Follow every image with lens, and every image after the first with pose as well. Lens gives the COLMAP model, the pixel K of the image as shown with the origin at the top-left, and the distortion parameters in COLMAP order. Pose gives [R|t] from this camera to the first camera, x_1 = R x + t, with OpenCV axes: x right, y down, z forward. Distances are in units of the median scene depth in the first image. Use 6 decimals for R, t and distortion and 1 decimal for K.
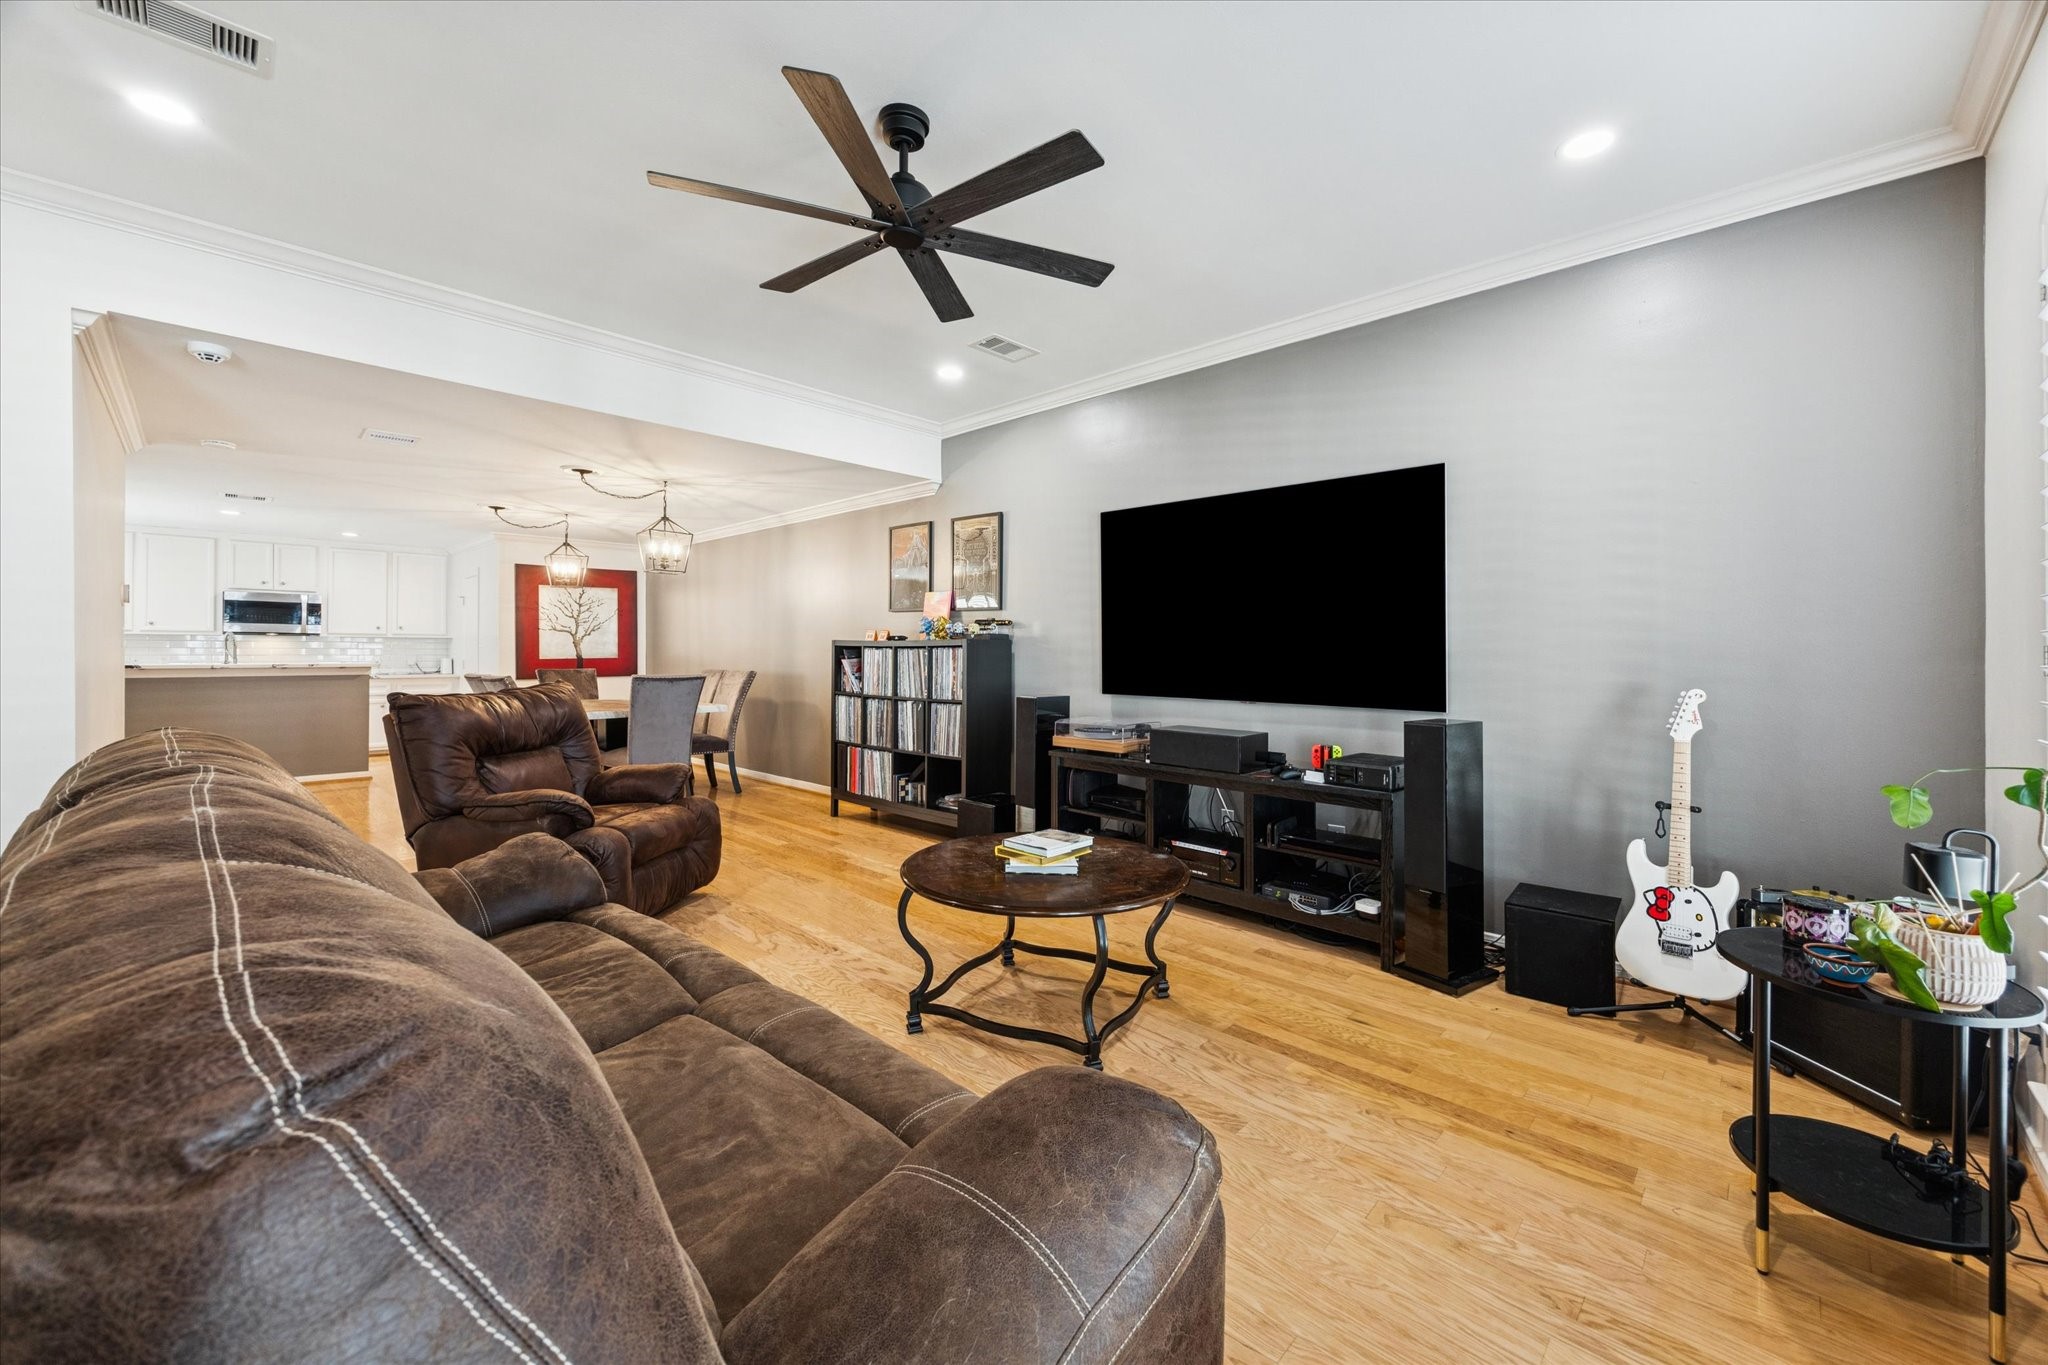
lens RADIAL K [[780.8, 0, 1021.5], [0, 780.8, 657.7], [0, 0, 1]] dist [-0.002609, -0.000104]
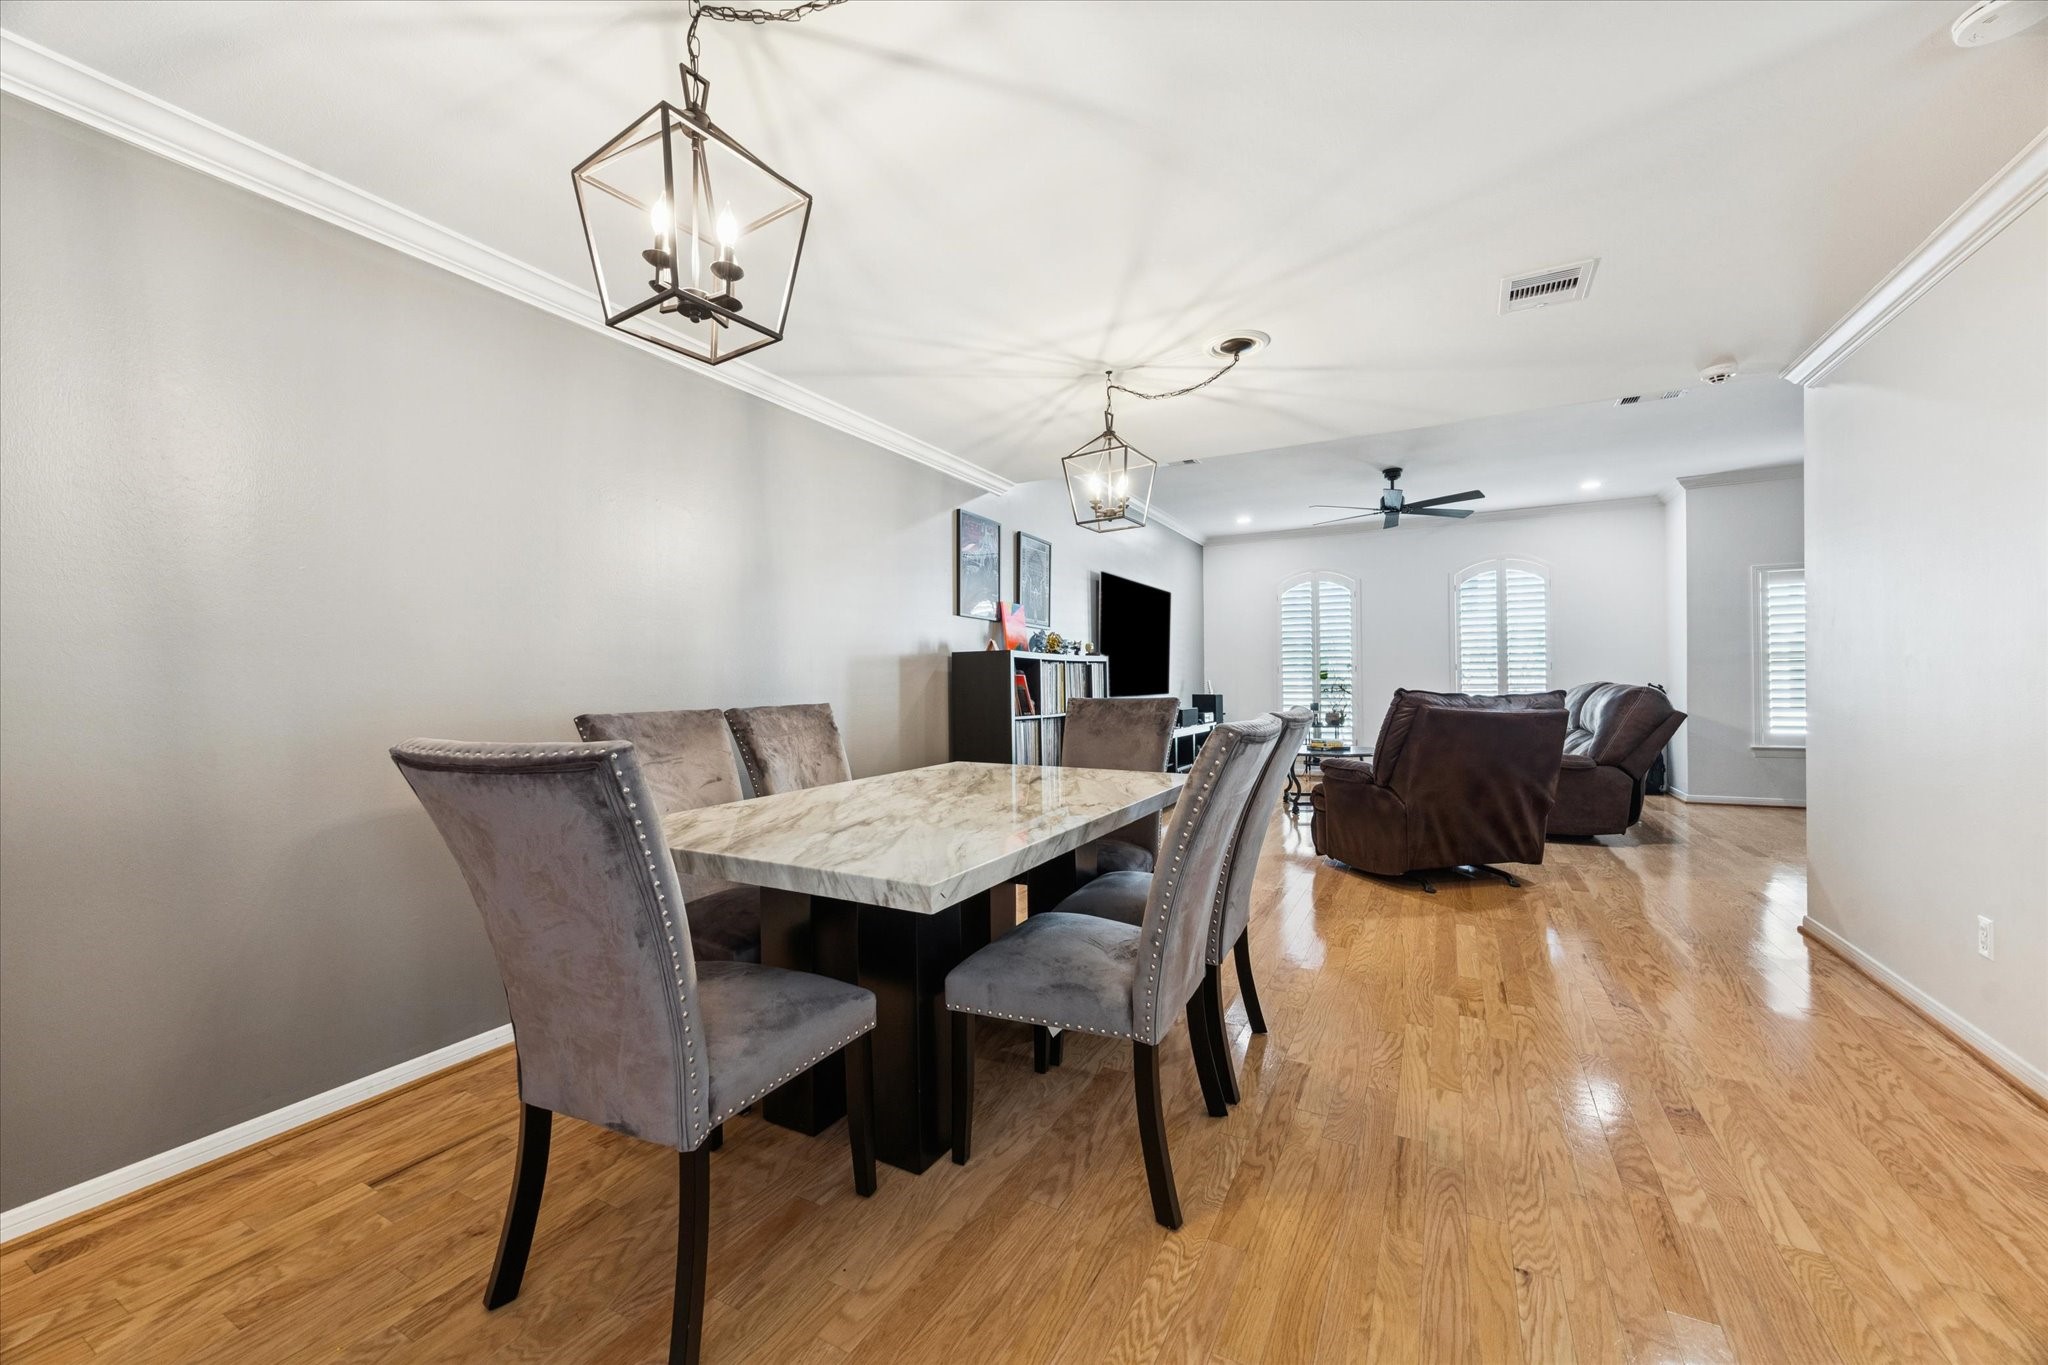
lens RADIAL K [[780.8, 0, 1034.4], [0, 780.8, 680.1], [0, 0, 1]] dist [-0.002609, -0.000104]
pose [[-0.269778, 0.000975, 0.962922, -0.658978], [0.019943, 0.999791, 0.004575, 0.002052], [-0.962716, 0.020437, -0.269741, 0.794698]]
